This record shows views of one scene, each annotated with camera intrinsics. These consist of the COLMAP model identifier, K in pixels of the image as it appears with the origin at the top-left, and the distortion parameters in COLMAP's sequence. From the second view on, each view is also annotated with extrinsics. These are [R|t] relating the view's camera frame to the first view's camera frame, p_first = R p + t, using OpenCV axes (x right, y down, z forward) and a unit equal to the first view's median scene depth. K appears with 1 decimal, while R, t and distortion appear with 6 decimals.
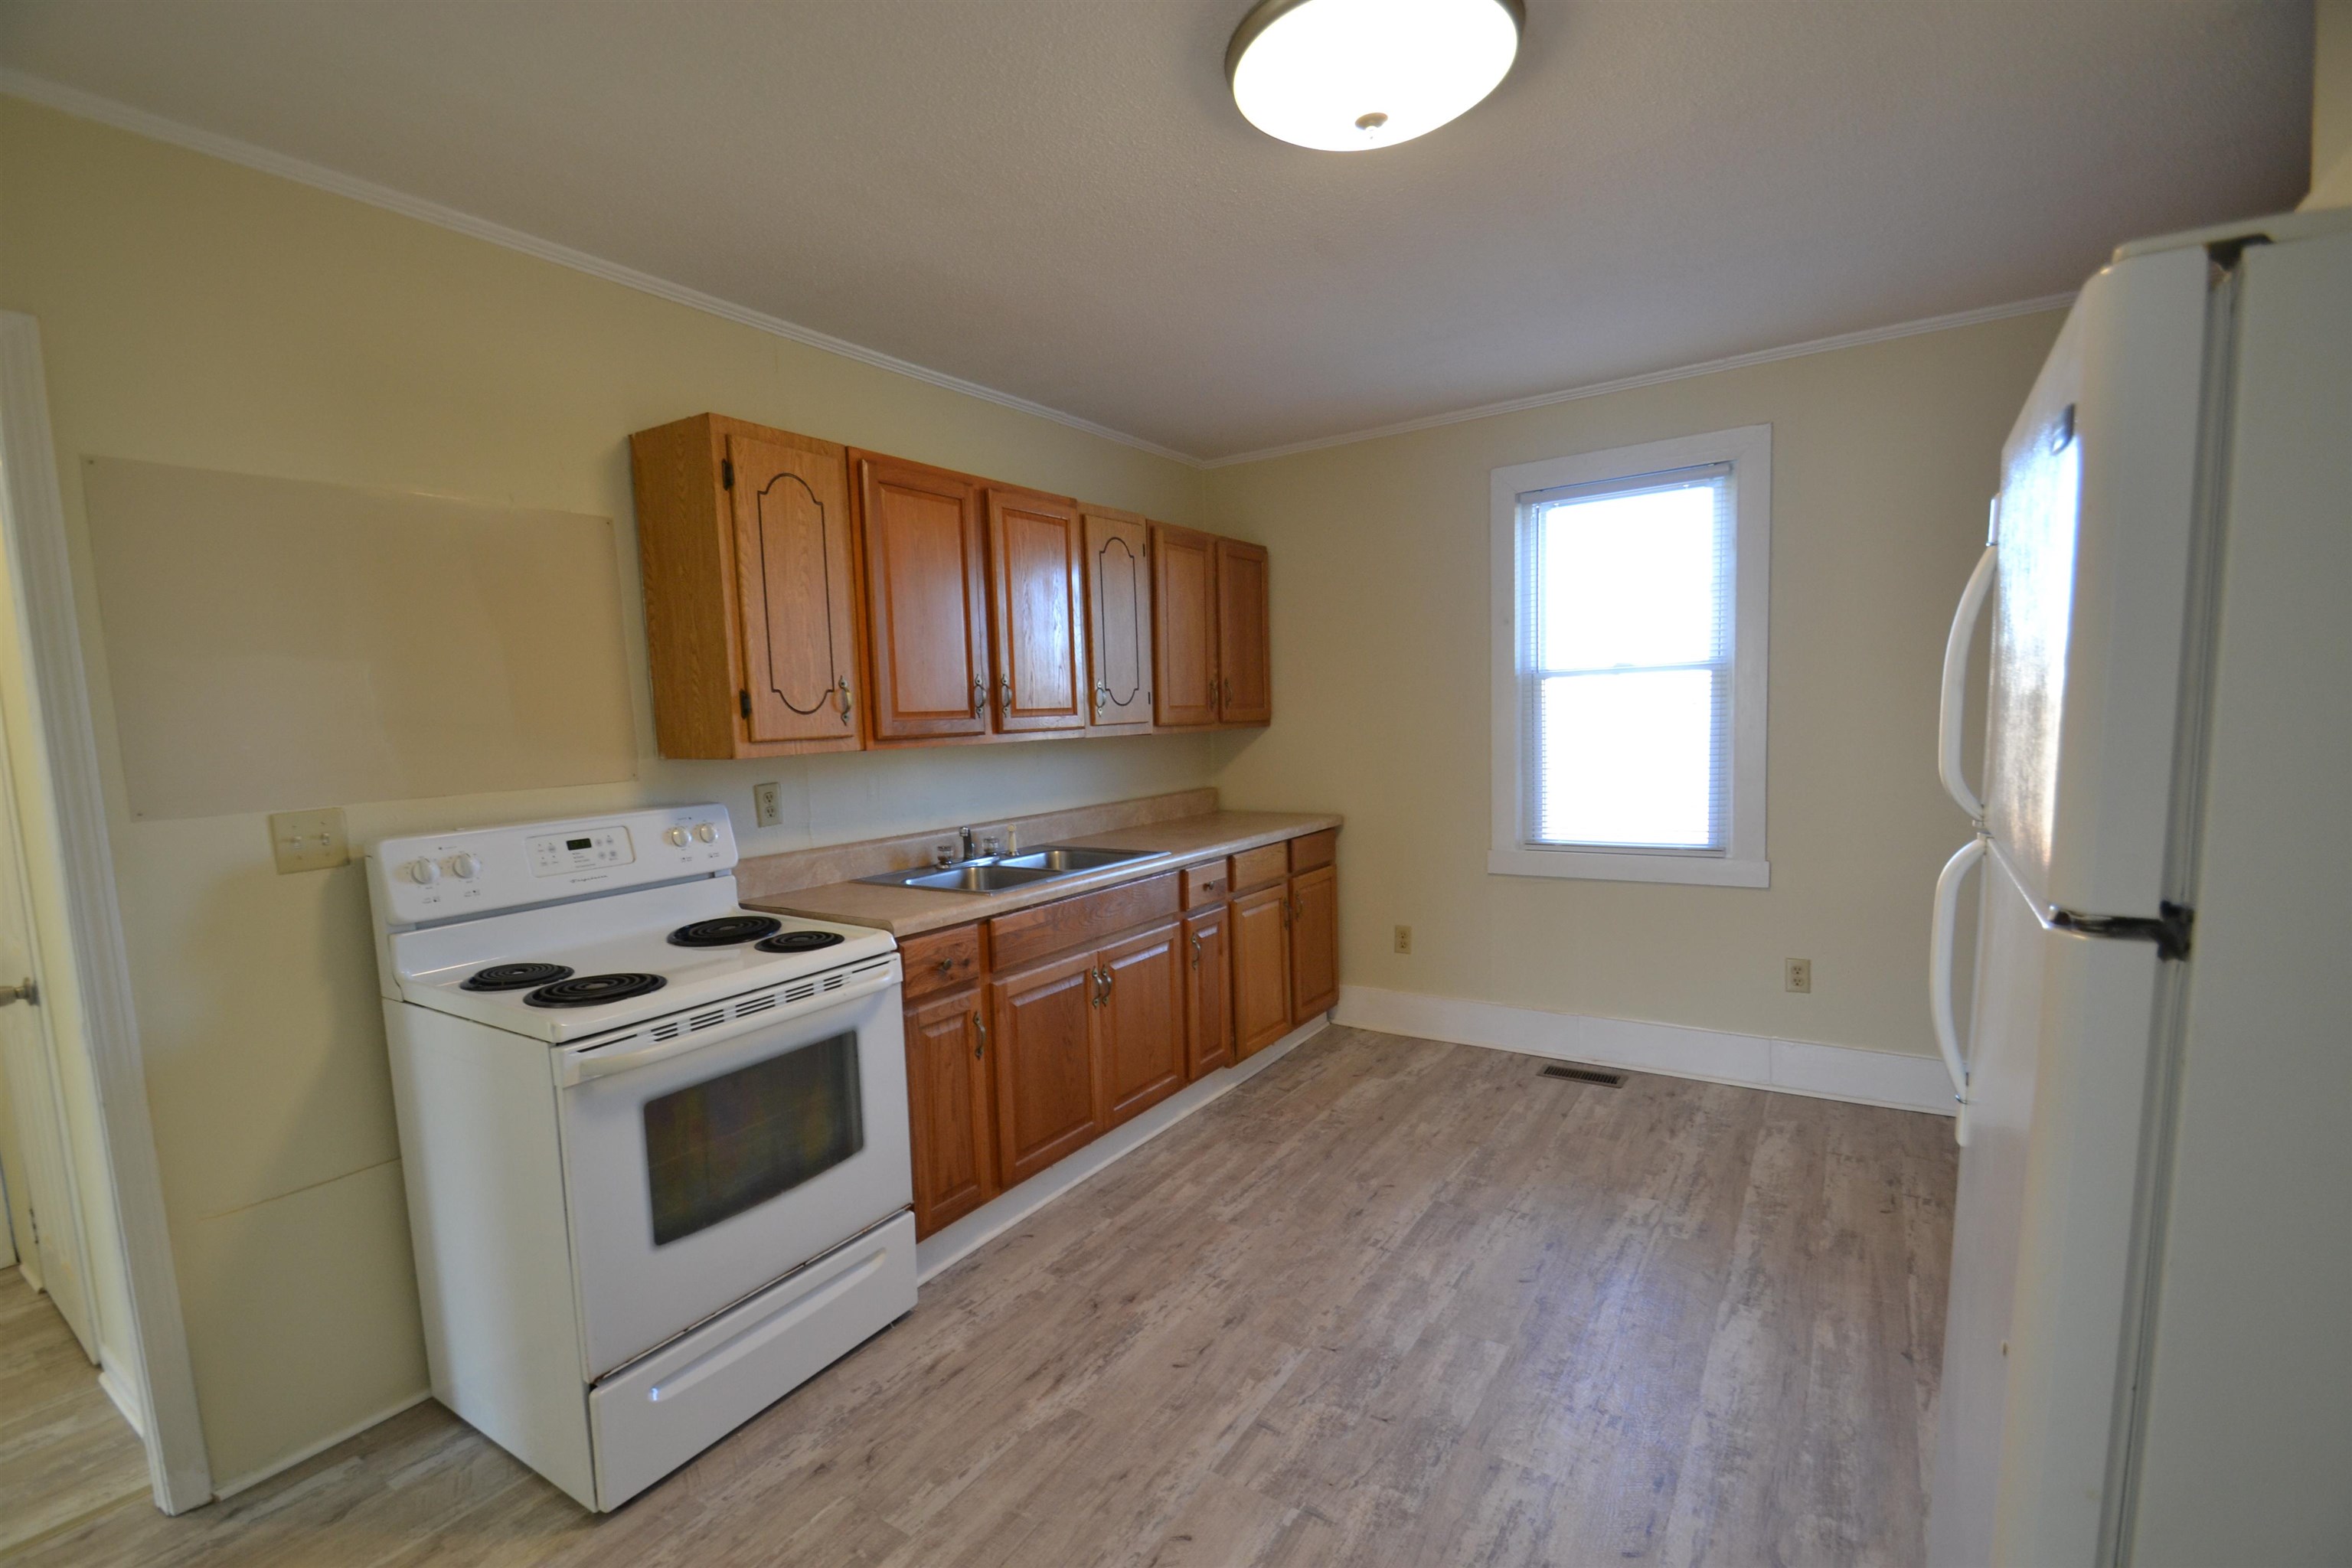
lens RADIAL K [[1042.4, 0, 1148.0], [0, 1042.4, 828.3], [0, 0, 1]] dist [0.023041, -0.022115]
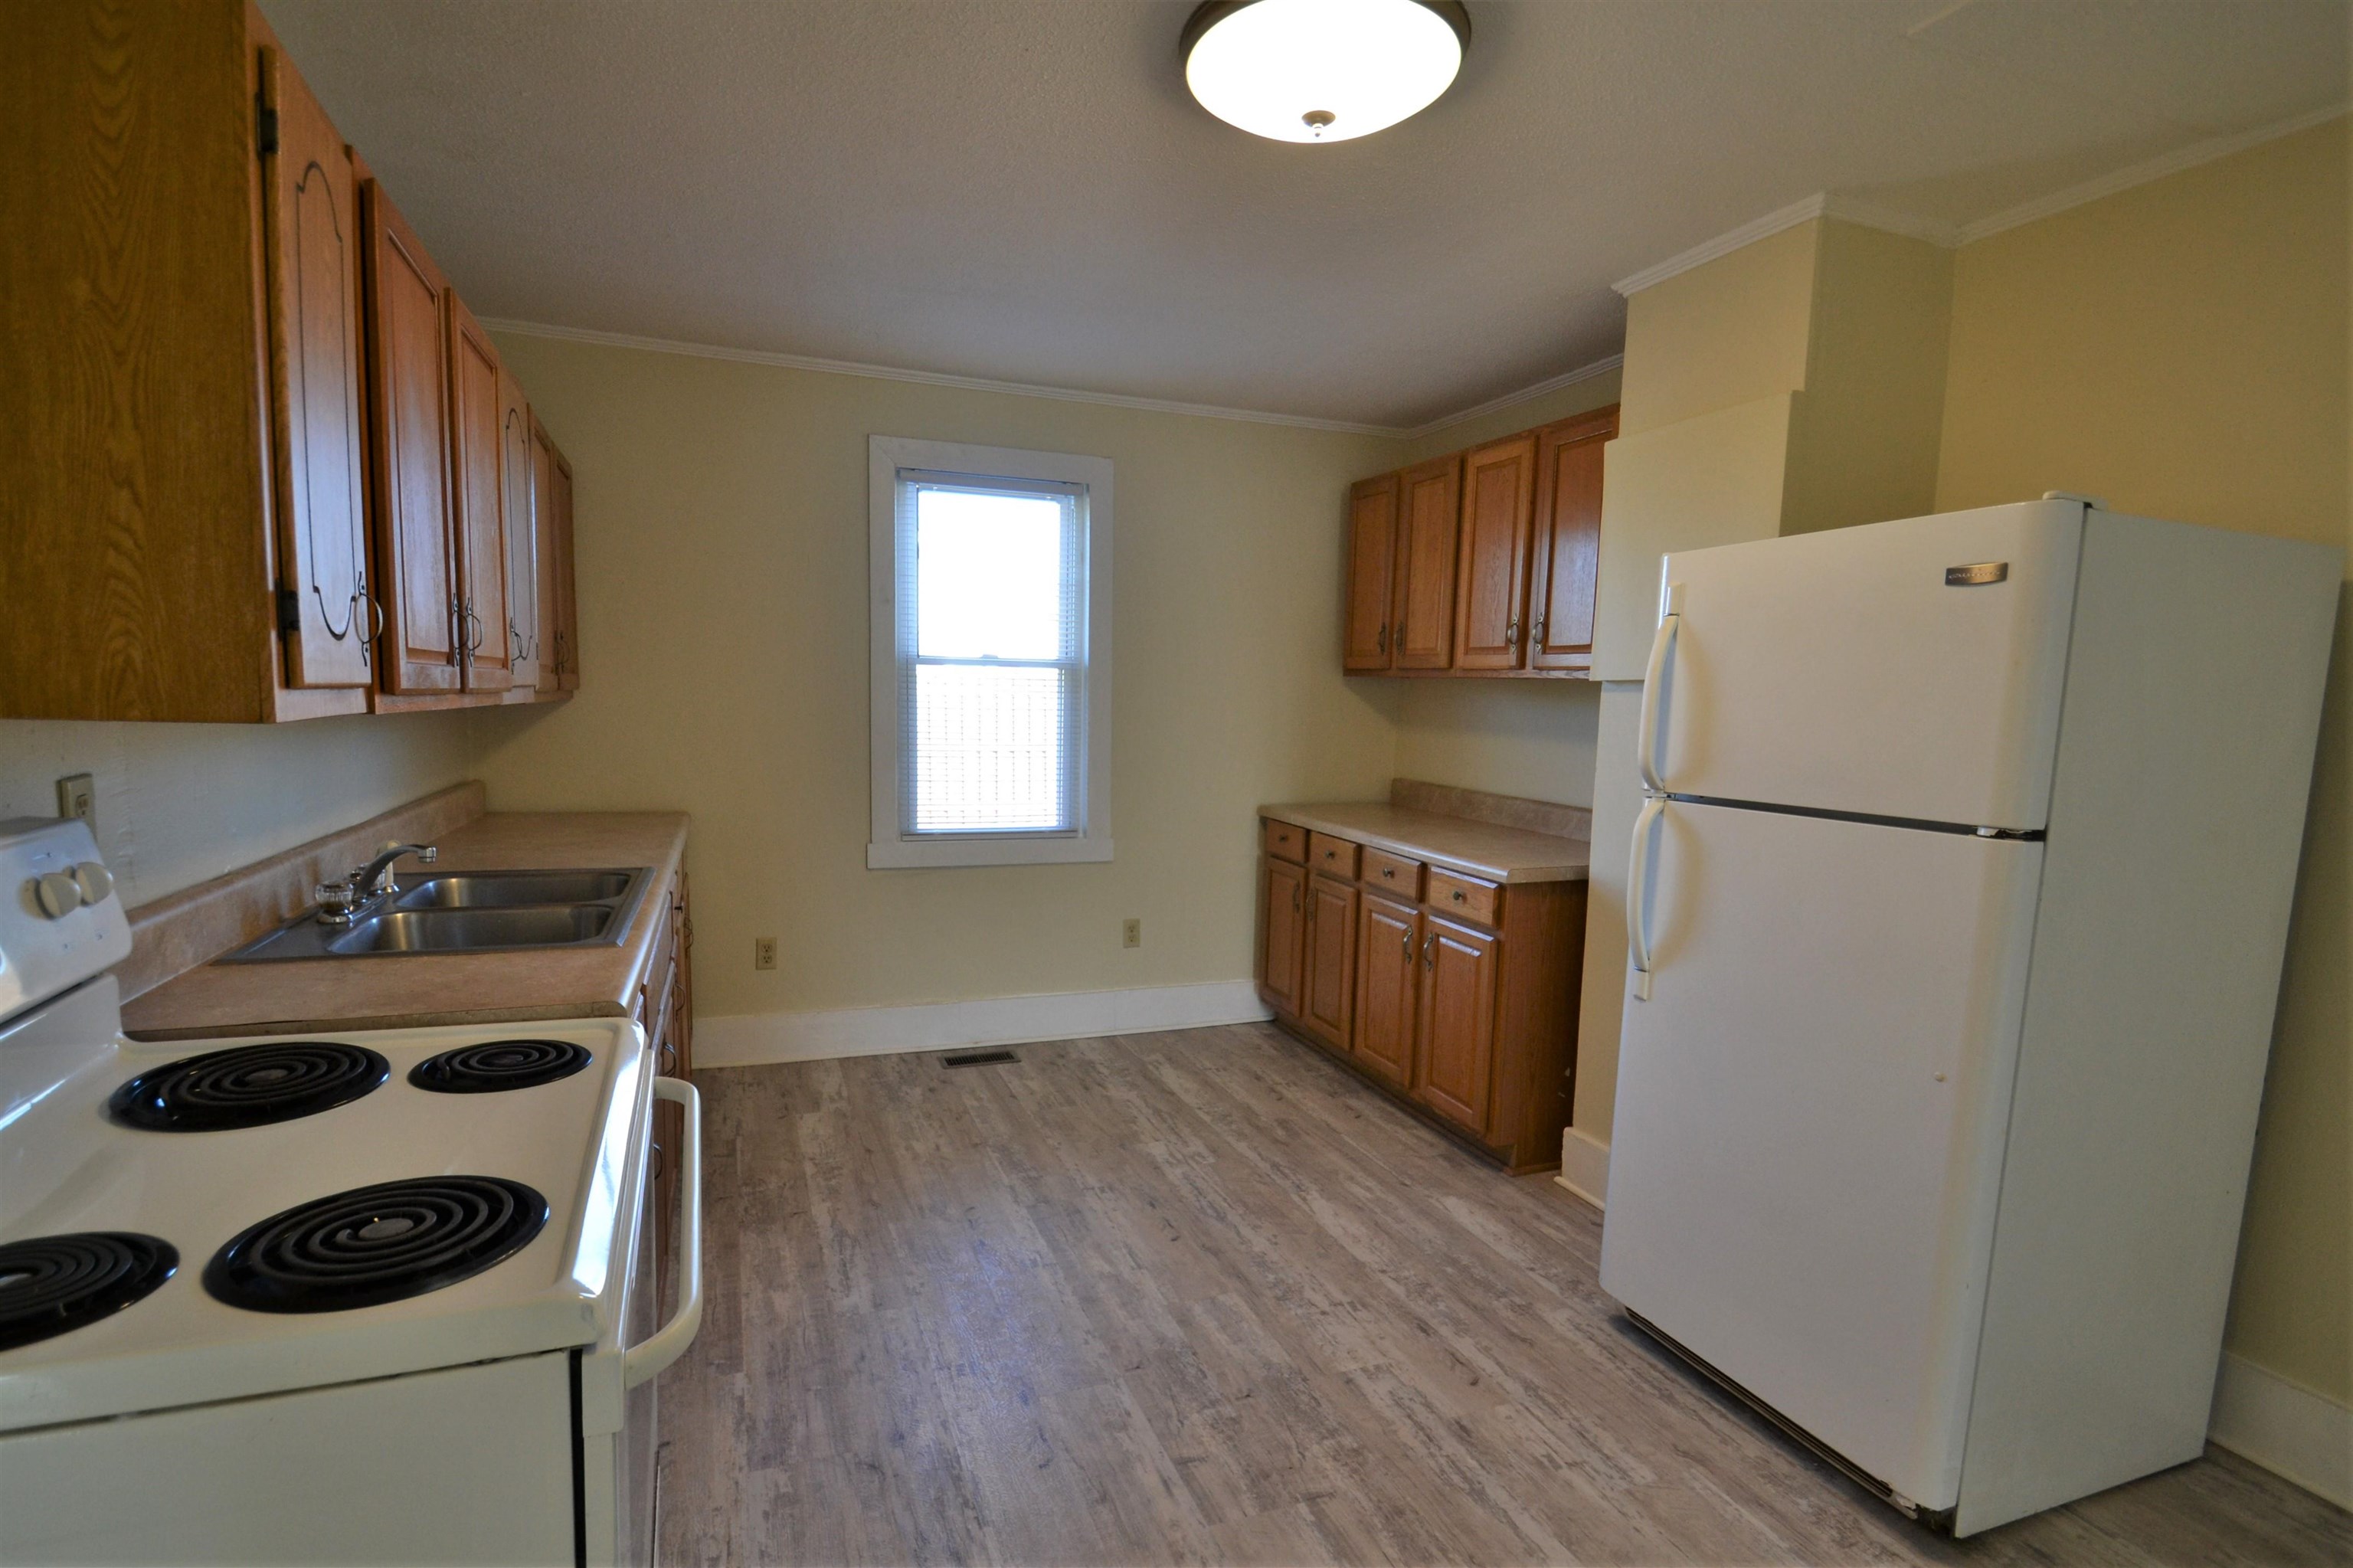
lens RADIAL K [[1117.3, 0, 1139.5], [0, 1117.3, 829.6], [0, 0, 1]] dist [0.003545, -0.010511]
pose [[0.580798, -0.046015, 0.812746, -0.535622], [0.041501, 0.998777, 0.026891, -0.013145], [-0.812989, 0.018111, 0.581997, 0.346186]]
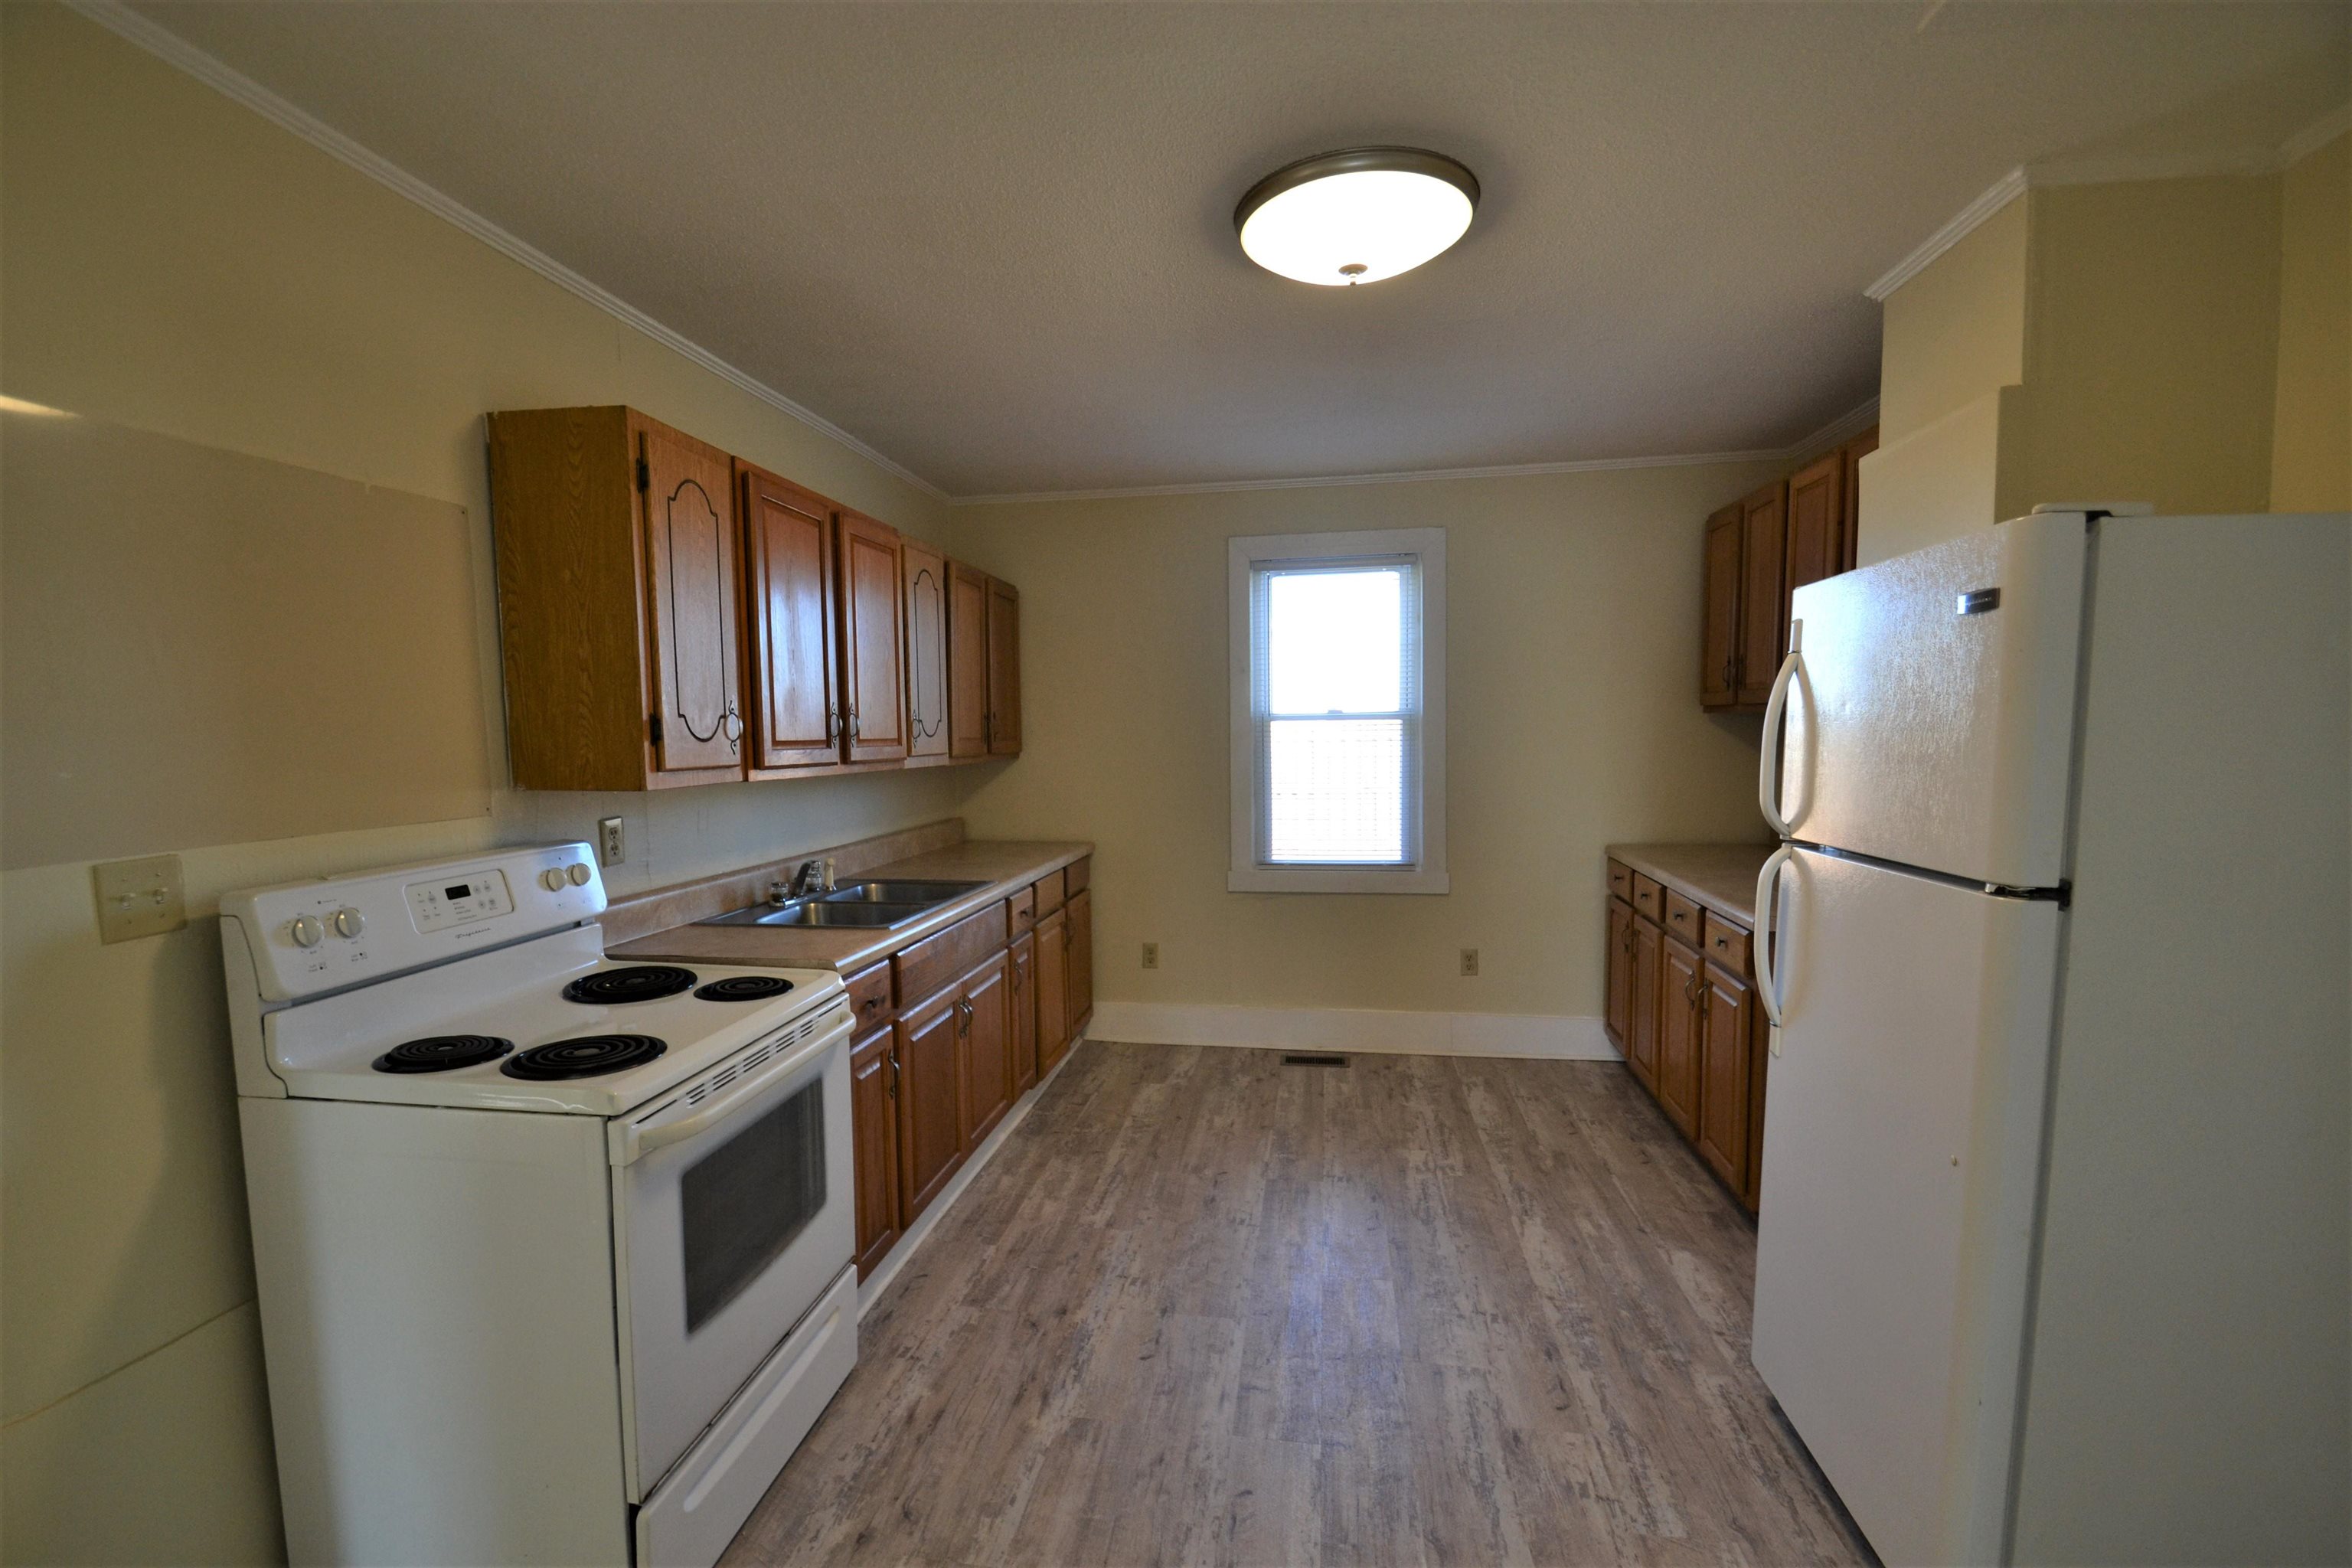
lens RADIAL K [[1042.4, 0, 1148.0], [0, 1042.4, 828.3], [0, 0, 1]] dist [0.023041, -0.022115]
pose [[0.910664, -0.012901, 0.412947, -0.342539], [0.024276, 0.999456, -0.022309, -0.003289], [-0.412434, 0.030341, 0.910482, 0.006816]]
